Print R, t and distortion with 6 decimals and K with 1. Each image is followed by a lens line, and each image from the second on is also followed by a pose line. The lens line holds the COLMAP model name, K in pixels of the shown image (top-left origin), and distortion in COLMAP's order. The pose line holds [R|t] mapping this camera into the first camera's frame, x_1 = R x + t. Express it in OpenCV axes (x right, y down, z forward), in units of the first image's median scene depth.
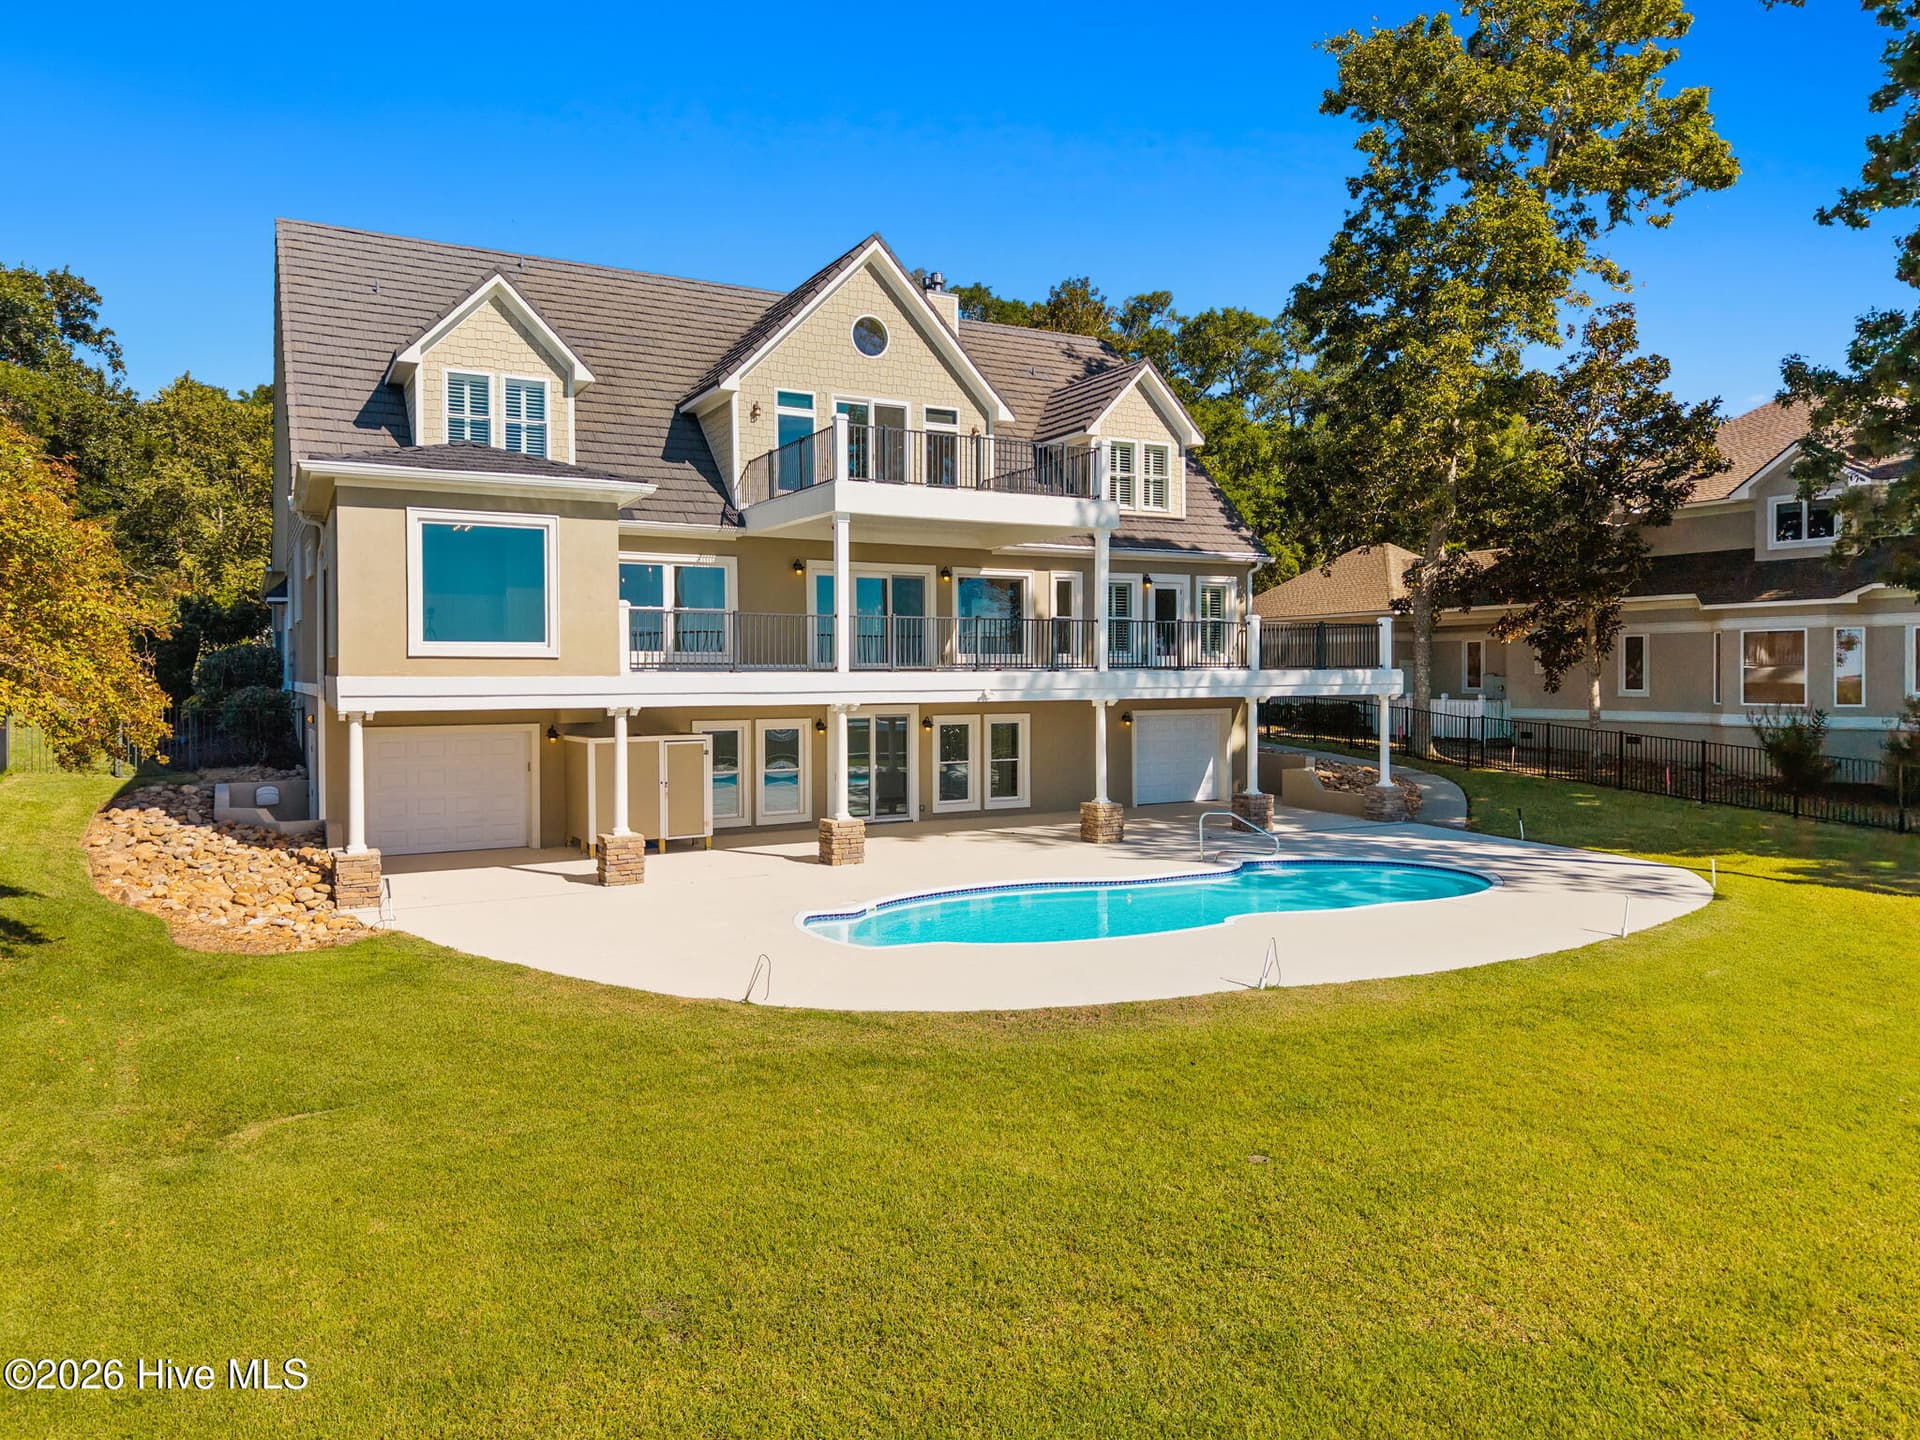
lens RADIAL K [[1298.7, 0, 956.6], [0, 1298.7, 682.9], [0, 0, 1]] dist [-0.004674, 0.004703]
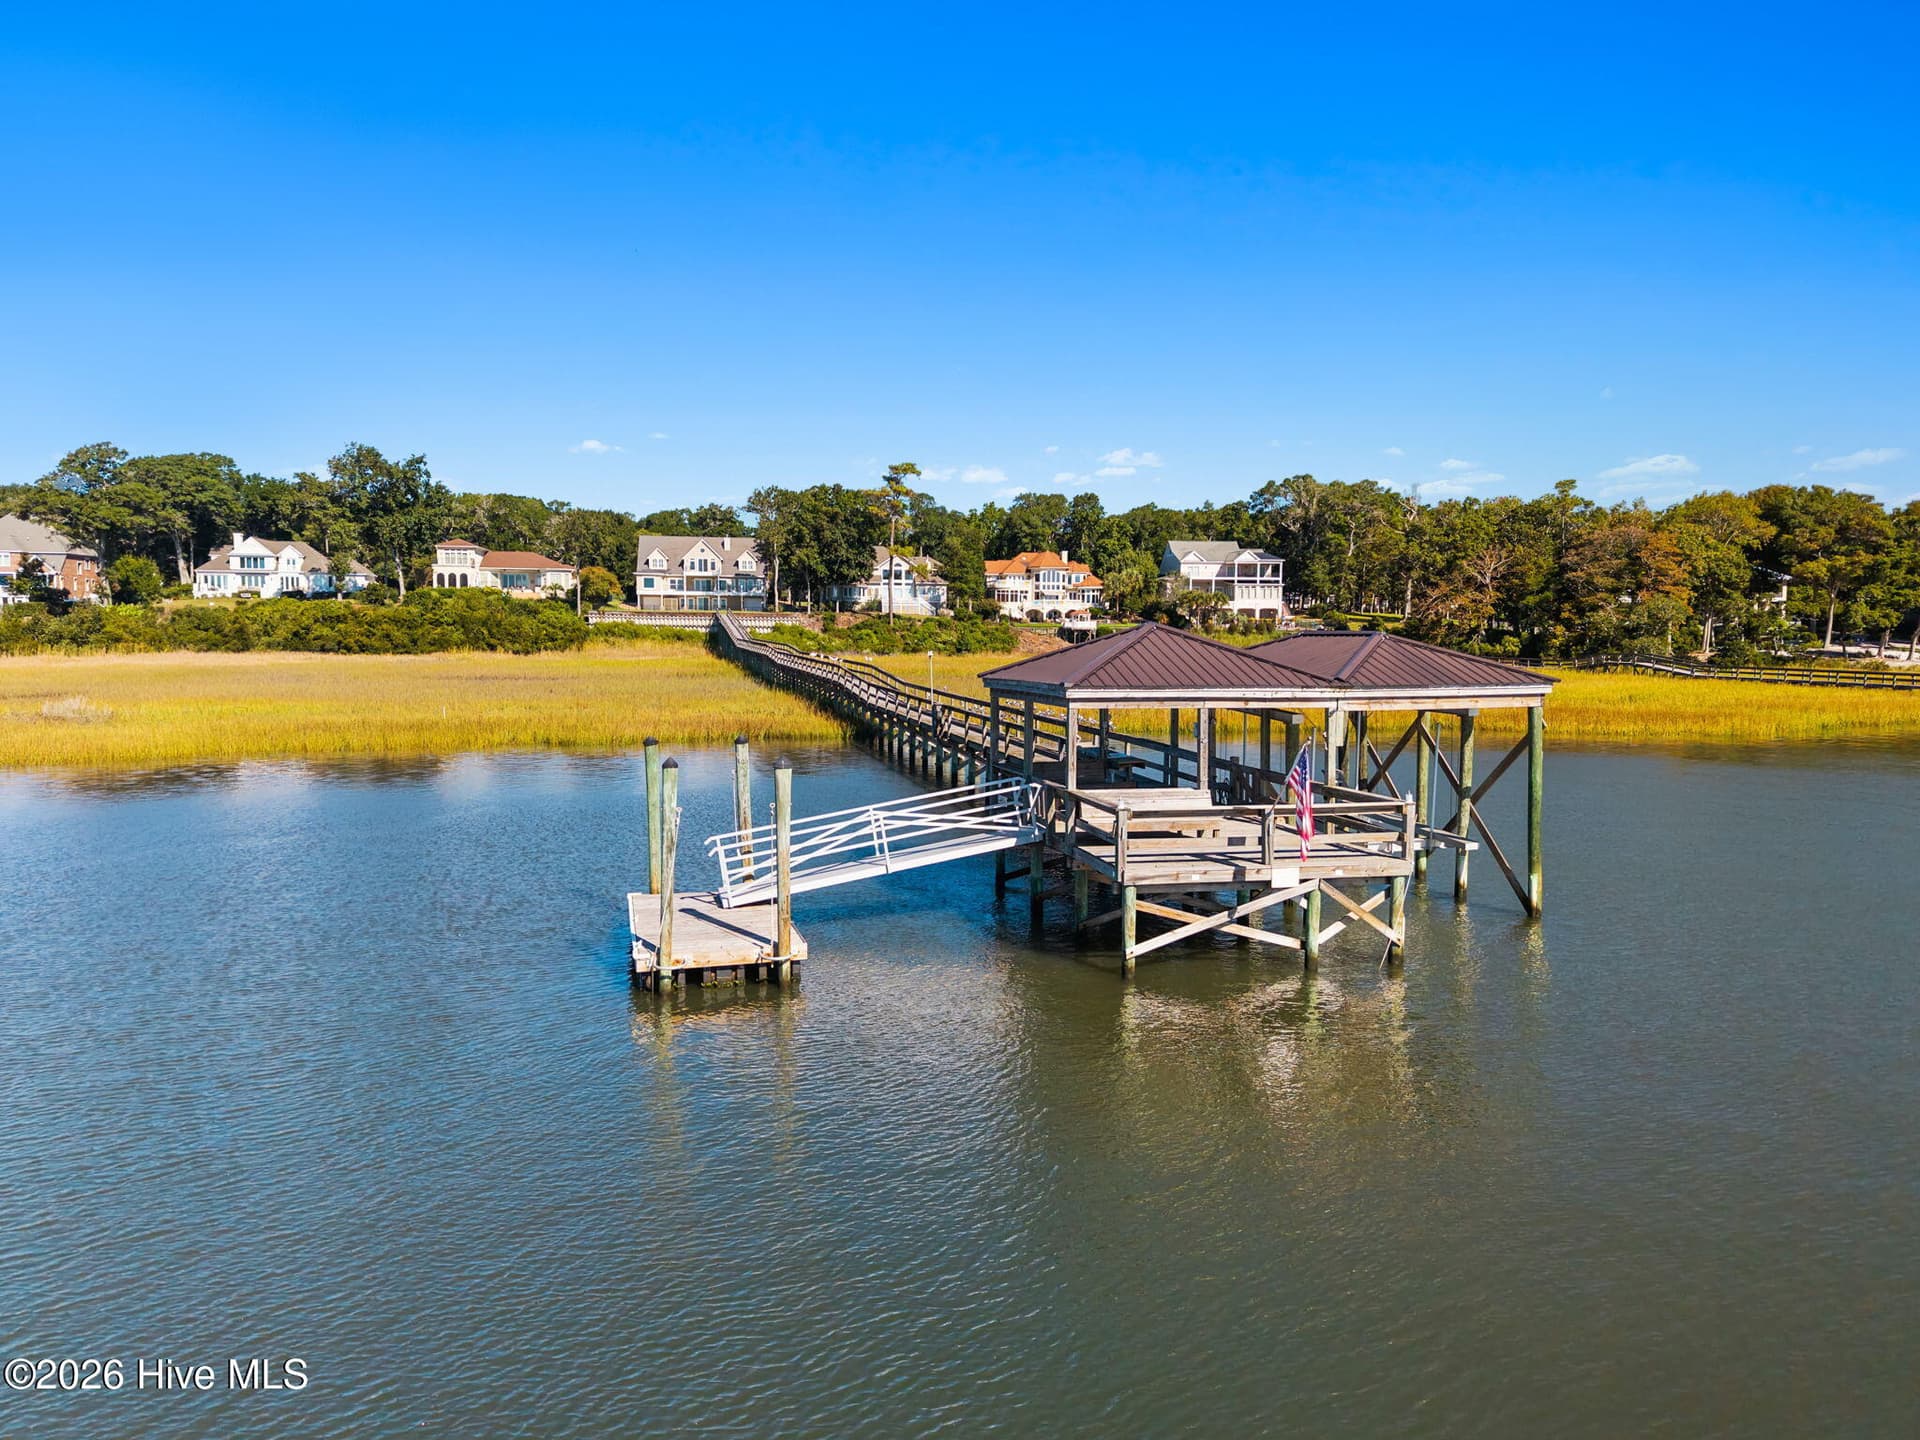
lens RADIAL K [[1326.7, 0, 960.0], [0, 1326.7, 720.0], [0, 0, 1]] dist [0.180683, -0.427340]
pose [[0.934344, 0.034673, -0.354683, 4.691665], [-0.011548, 0.997679, 0.067111, 0.221815], [0.356186, -0.058608, 0.932575, -6.642982]]
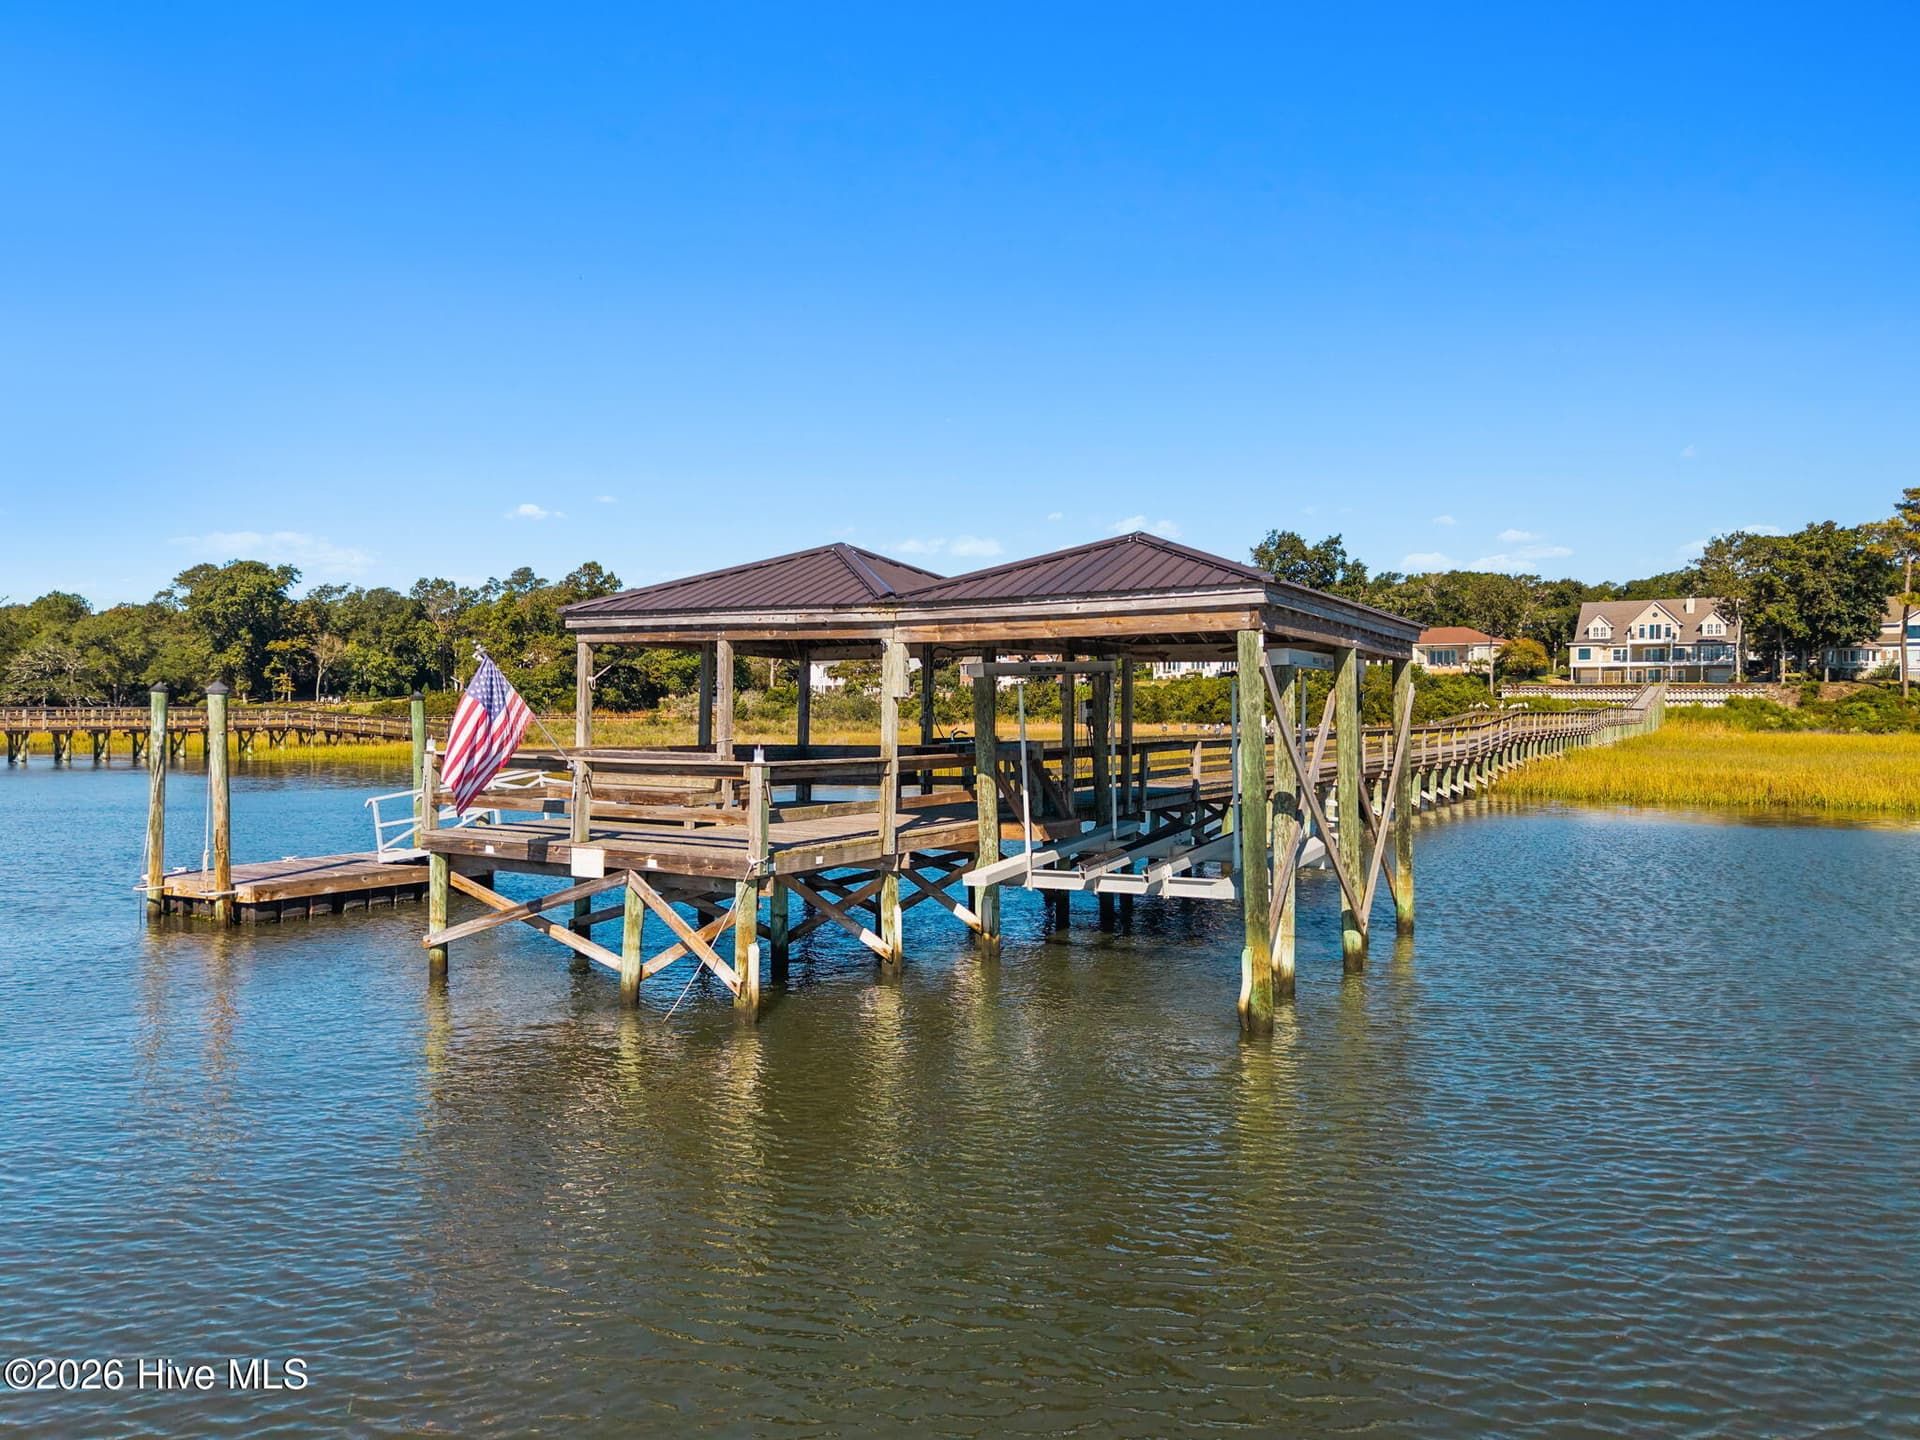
lens RADIAL K [[1341.9, 0, 917.6], [0, 1341.9, 725.4], [0, 0, 1]] dist [0.002597, -0.003688]
pose [[0.414039, 0.016995, -0.910100, 5.159400], [-0.012883, 0.999835, 0.012809, 0.303673], [0.910168, 0.006422, 0.414190, -5.924975]]
